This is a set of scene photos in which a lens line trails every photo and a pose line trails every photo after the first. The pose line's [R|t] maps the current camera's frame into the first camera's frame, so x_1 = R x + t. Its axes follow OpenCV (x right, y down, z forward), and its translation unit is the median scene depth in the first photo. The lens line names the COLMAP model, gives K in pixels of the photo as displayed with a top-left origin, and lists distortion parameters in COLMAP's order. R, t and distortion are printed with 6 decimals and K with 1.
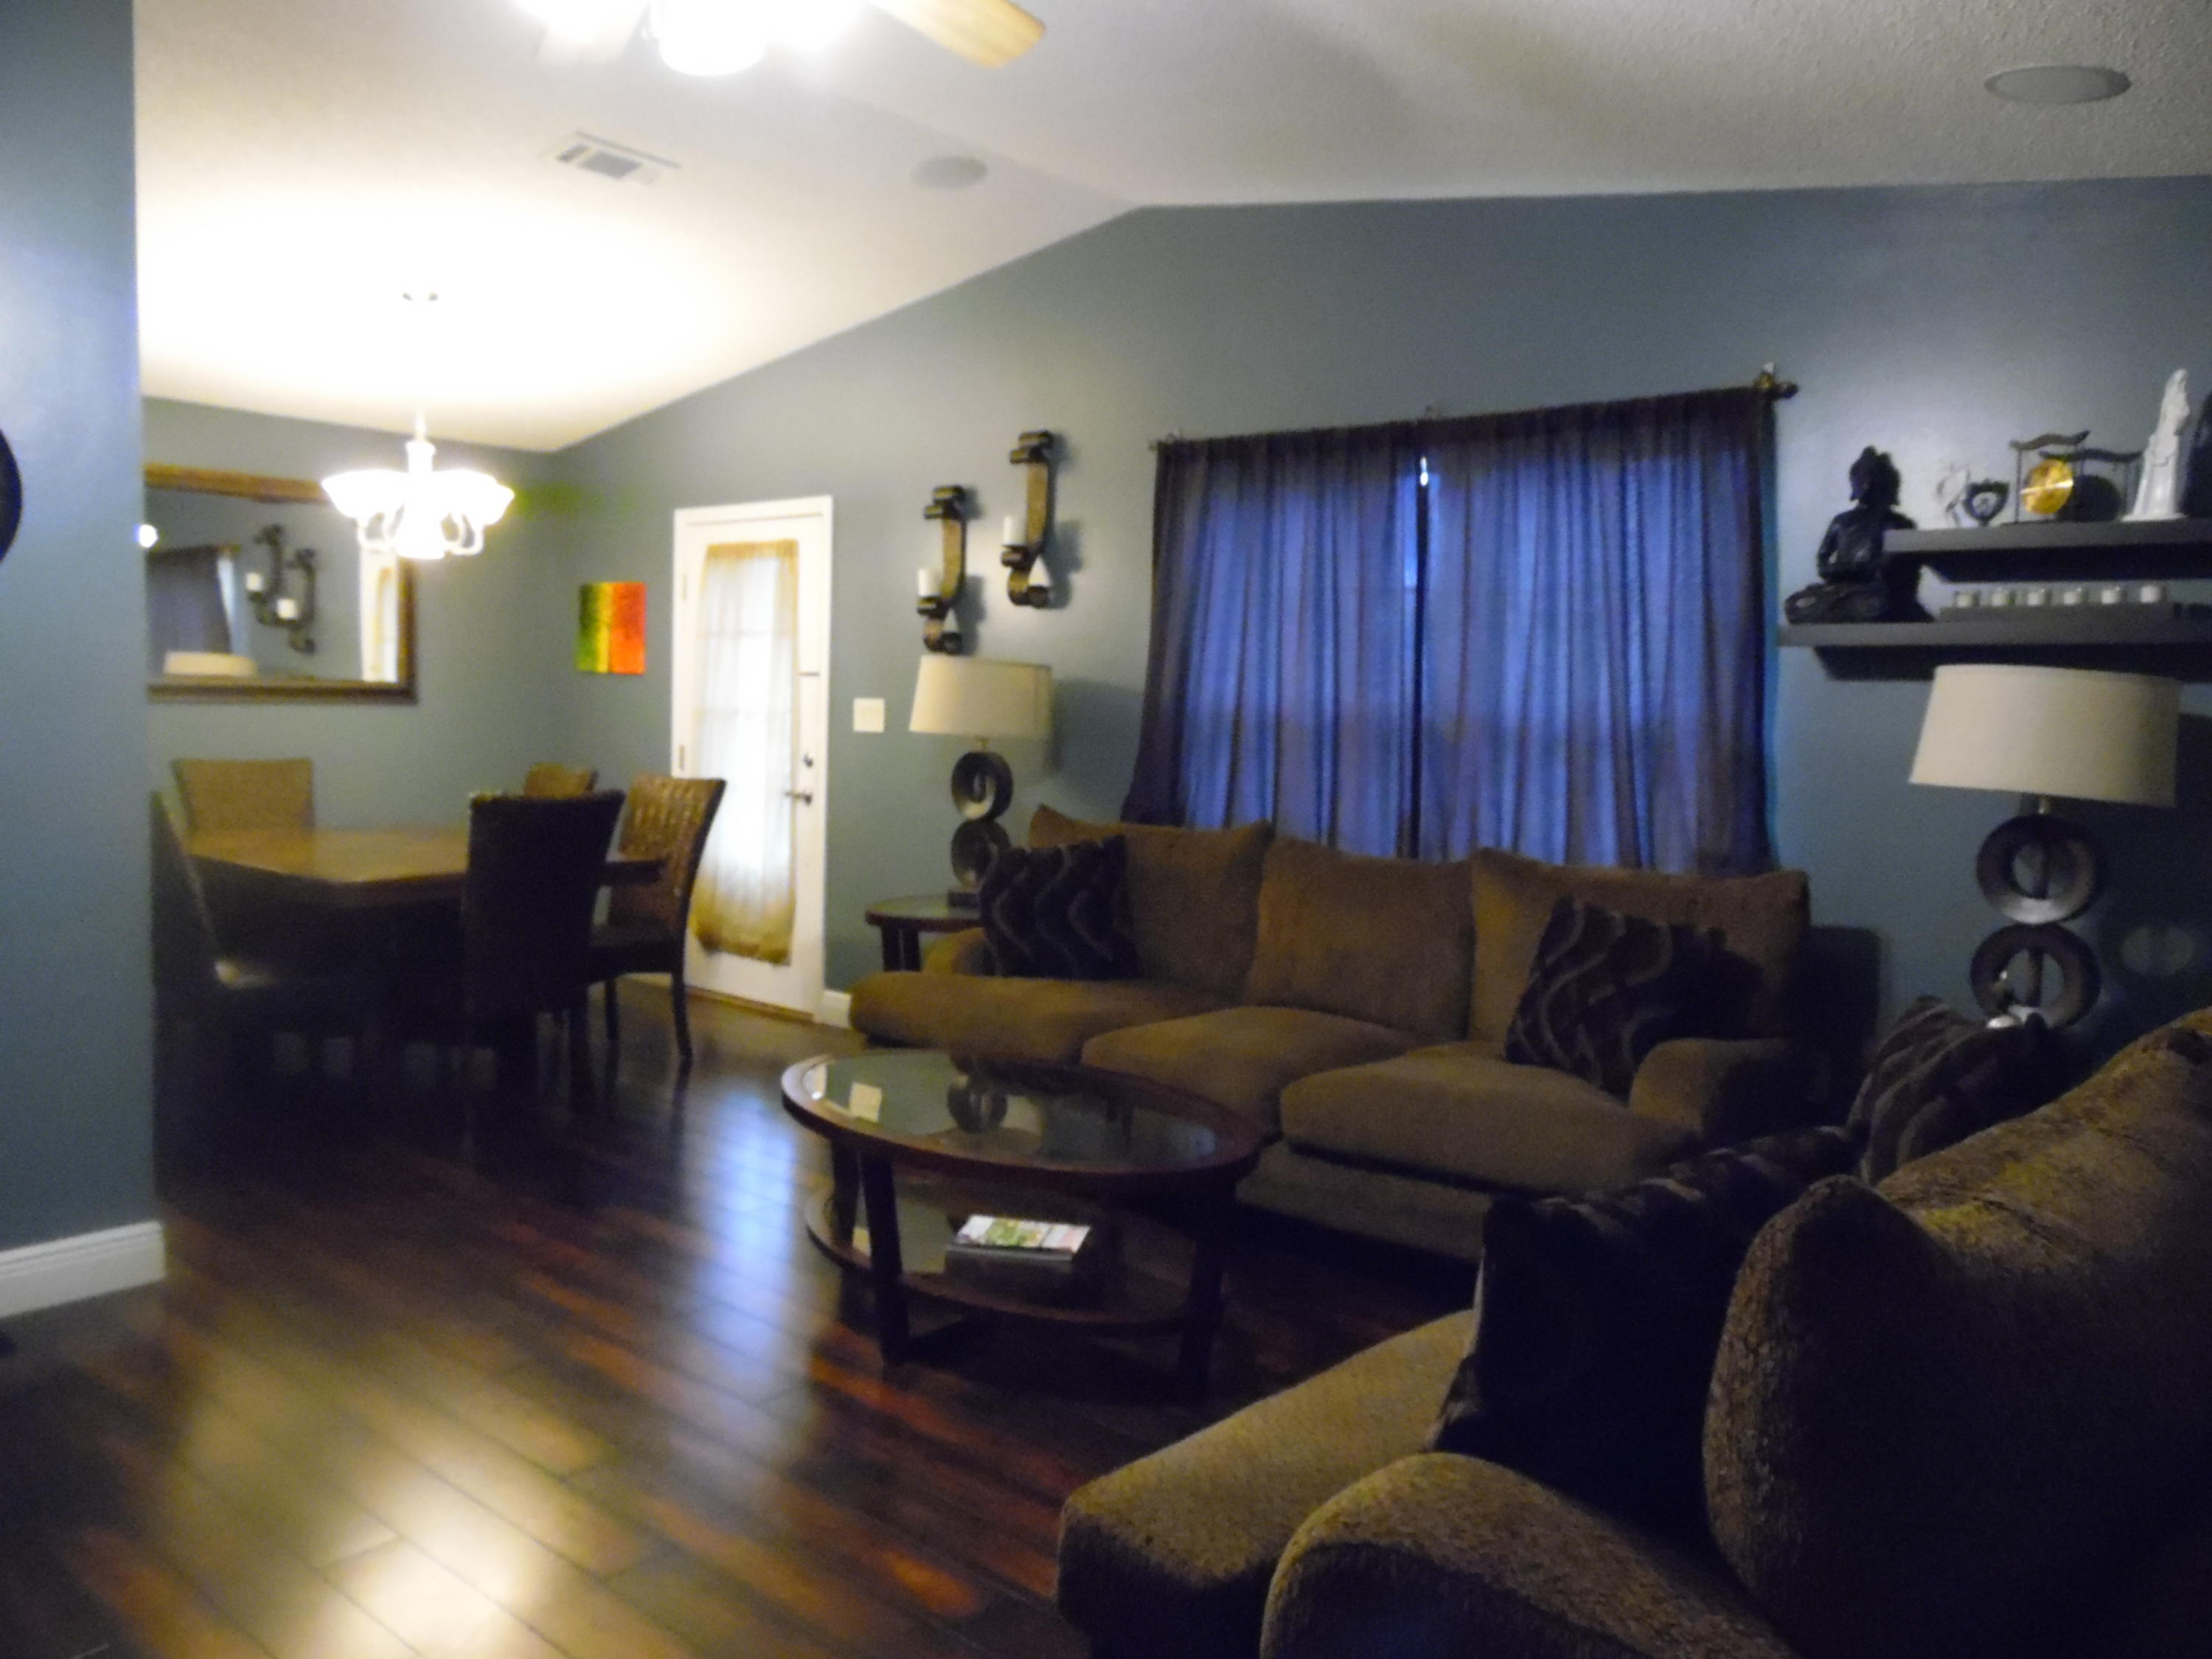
lens RADIAL K [[1646.7, 0, 1106.0], [0, 1646.7, 829.5], [0, 0, 1]] dist [-0.052090, 0.086512]
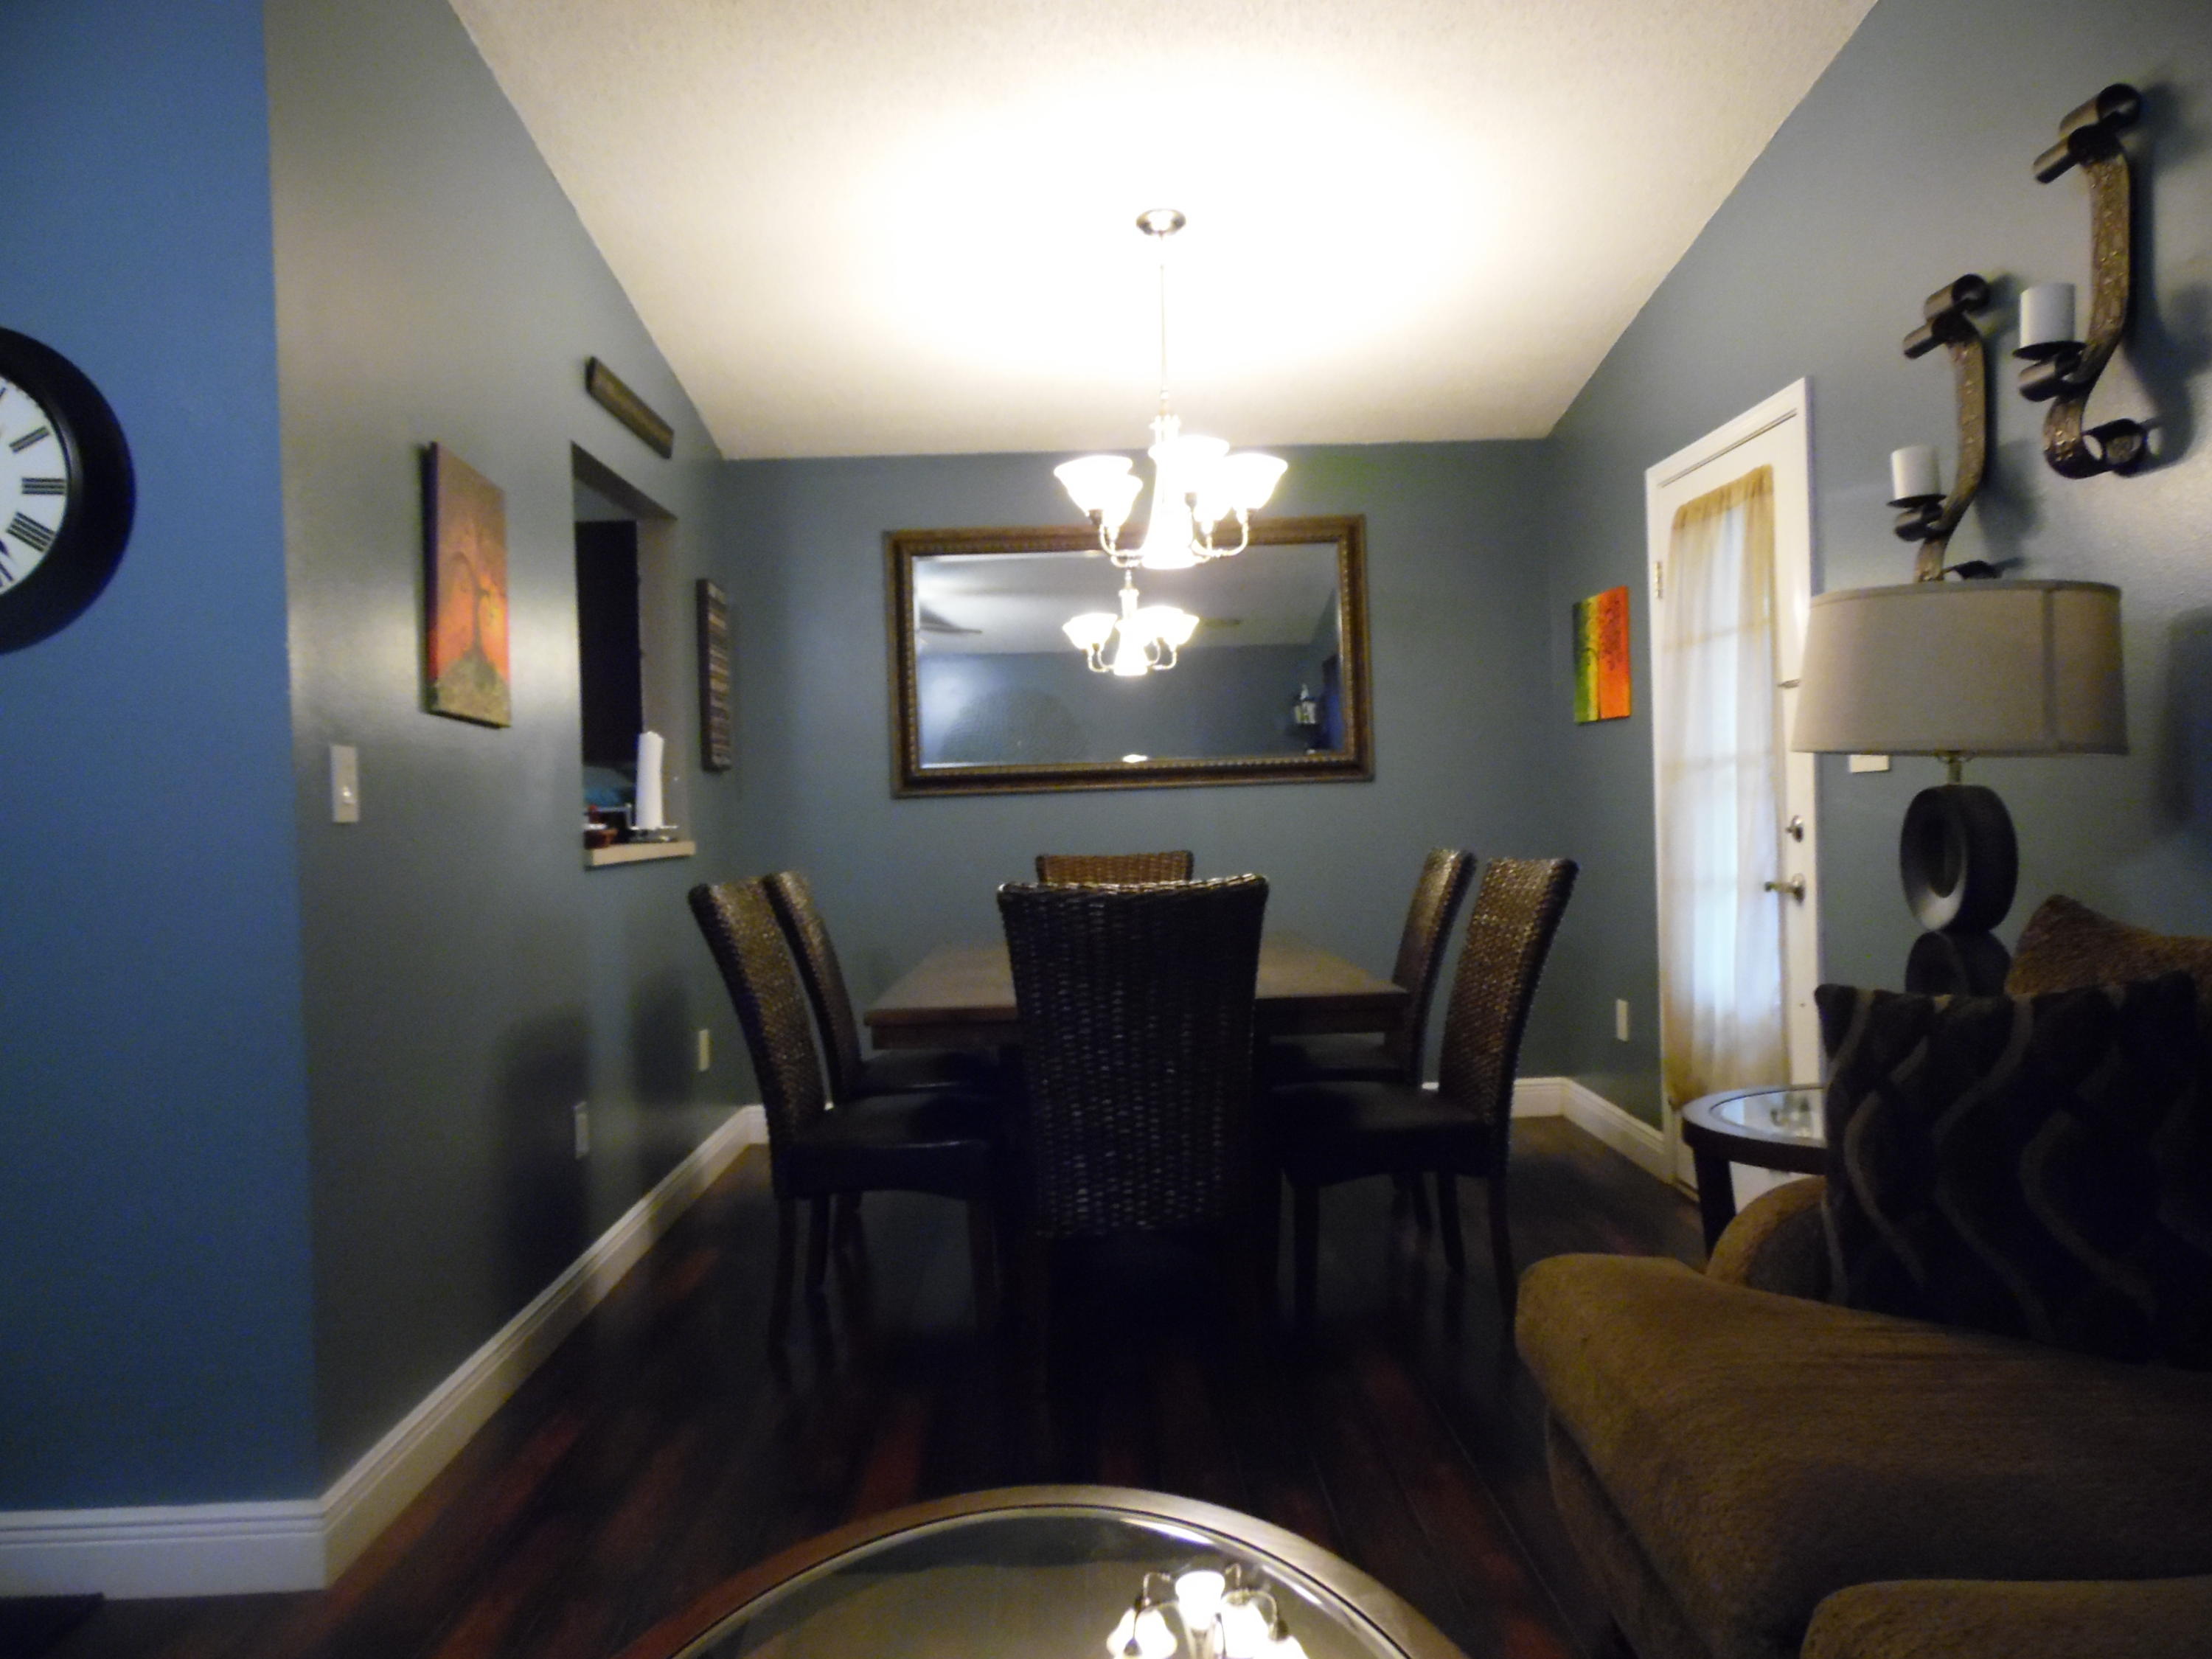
lens RADIAL K [[1646.7, 0, 1106.0], [0, 1646.7, 829.5], [0, 0, 1]] dist [-0.052090, 0.086512]
pose [[0.667504, -0.039646, -0.743550, 0.122871], [-0.009296, 0.998060, -0.061562, -0.003897], [0.744548, 0.048005, 0.665841, 0.559846]]
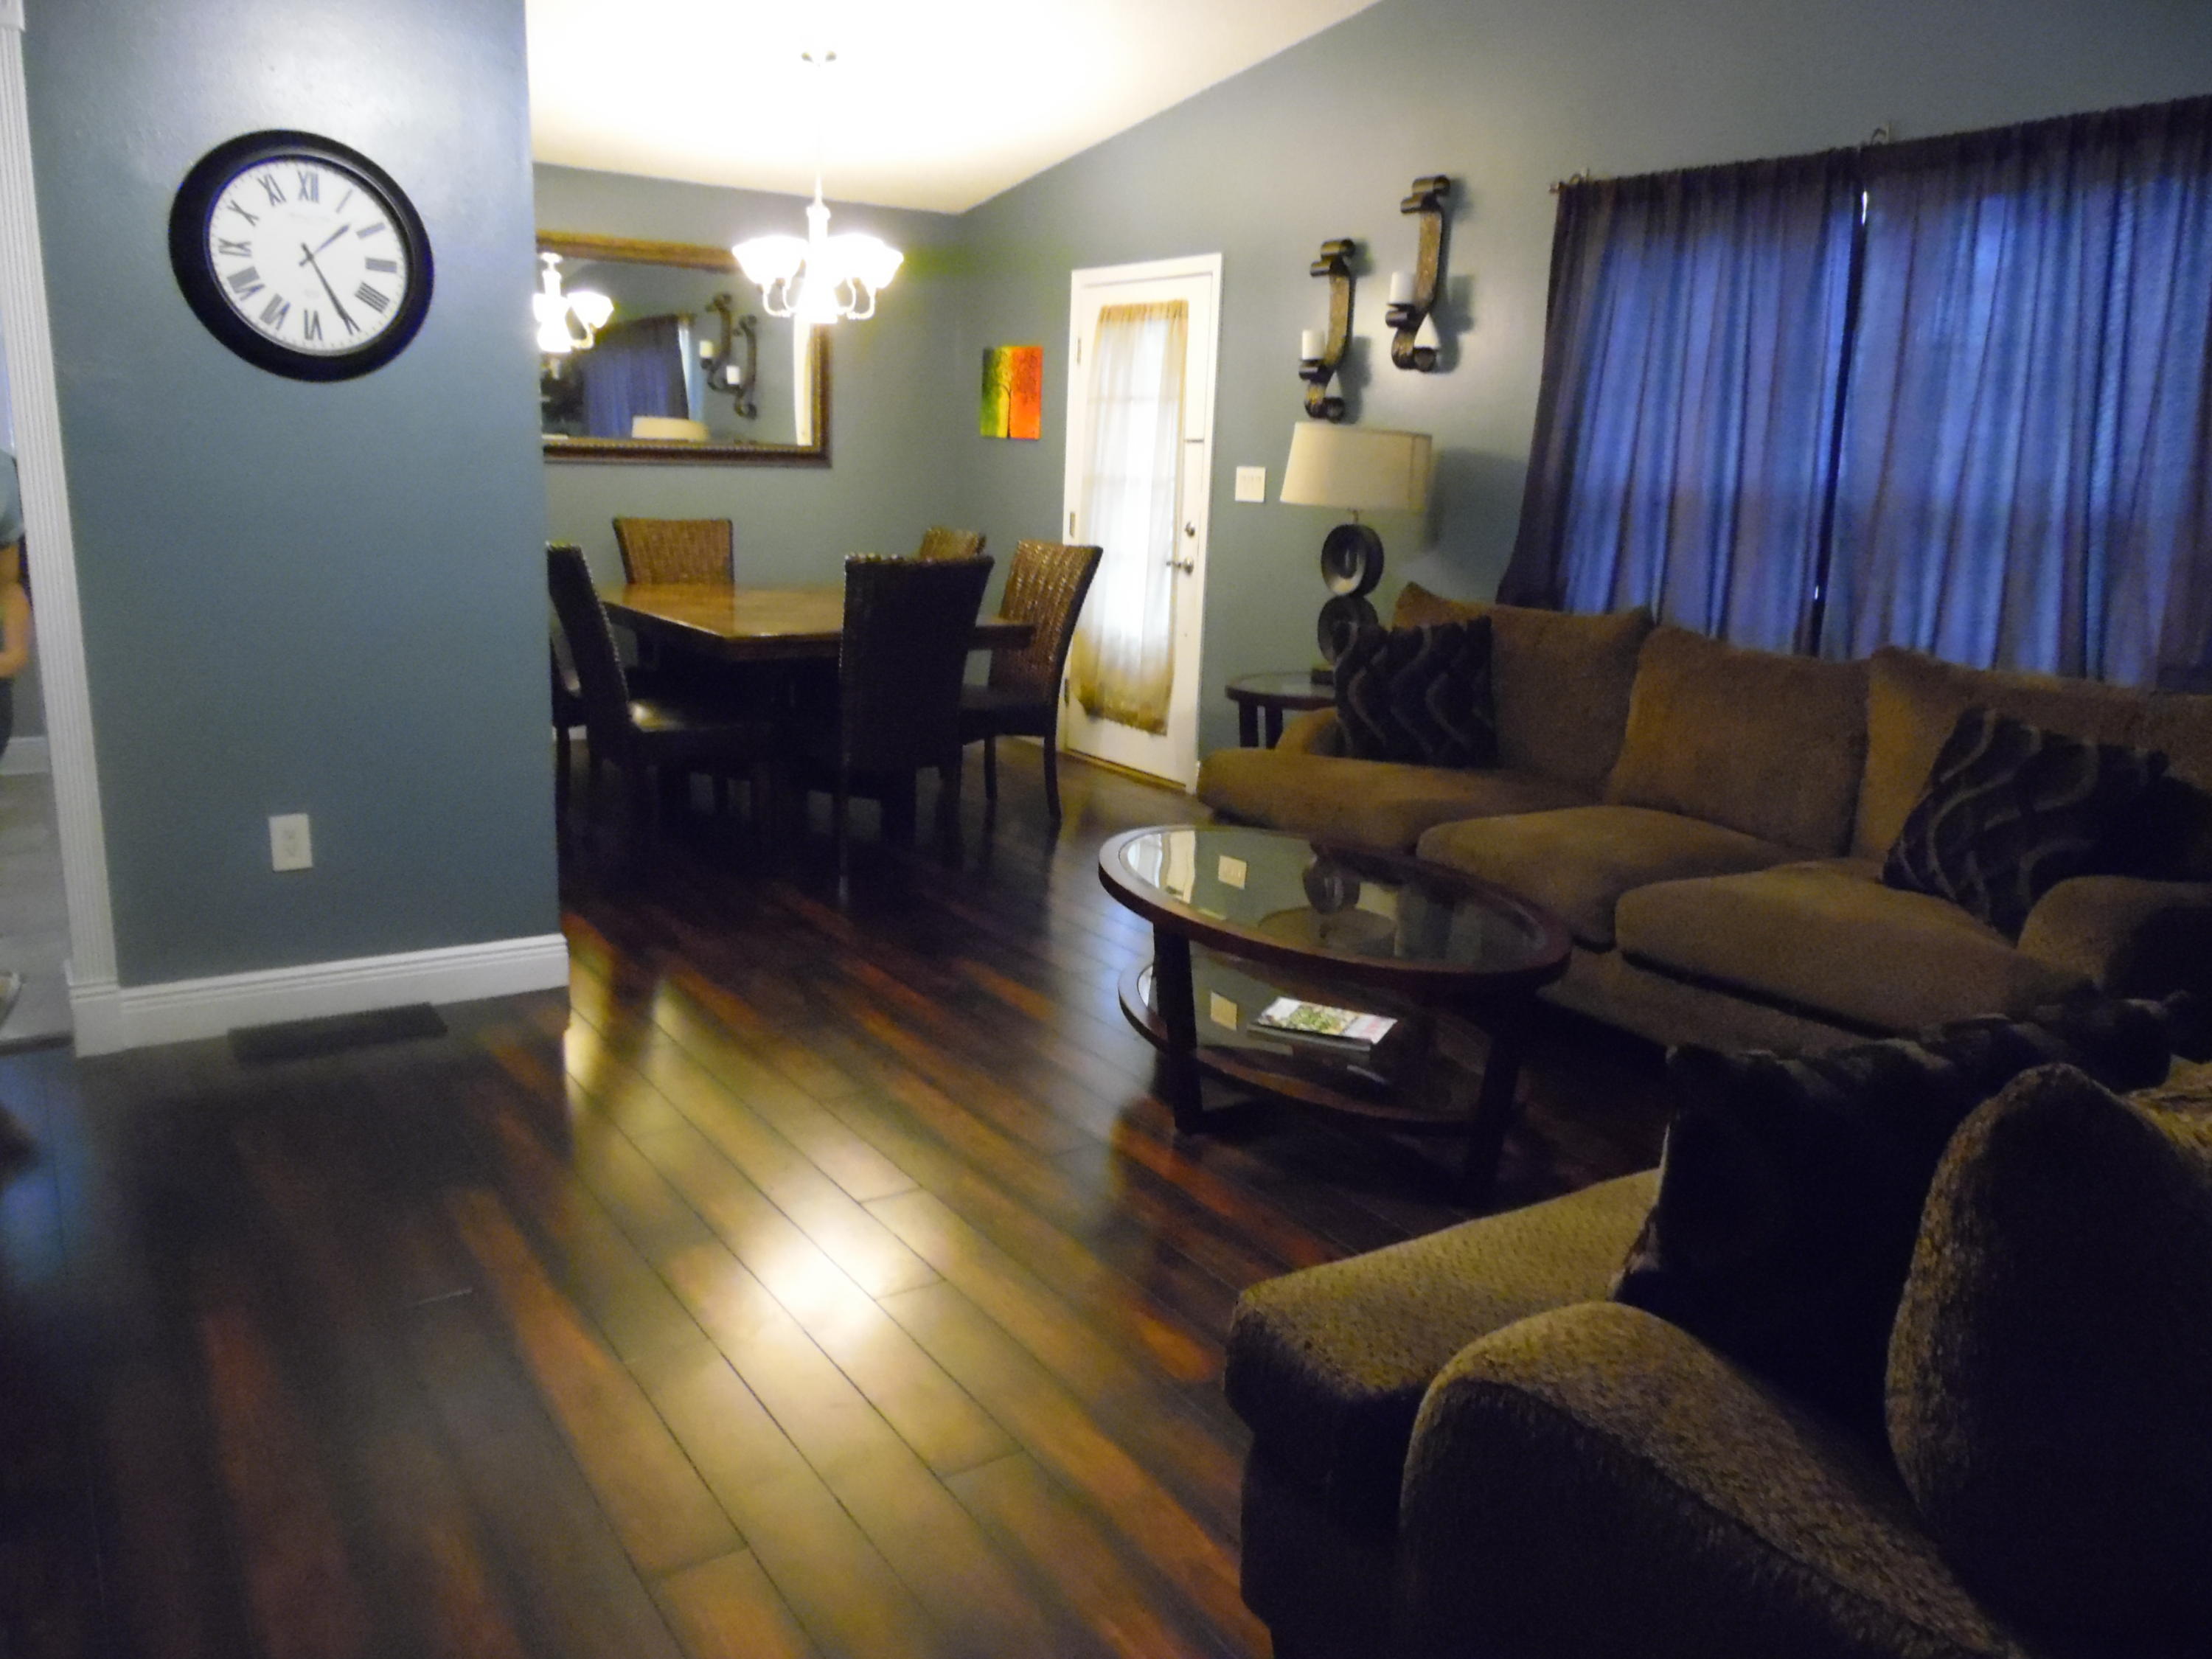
lens RADIAL K [[1646.7, 0, 1106.0], [0, 1646.7, 829.5], [0, 0, 1]] dist [-0.052090, 0.086512]
pose [[0.964447, 0.066758, -0.255707, 0.046834], [-0.030978, 0.989456, 0.141481, -0.002515], [0.262456, -0.128530, 0.956346, 0.022552]]
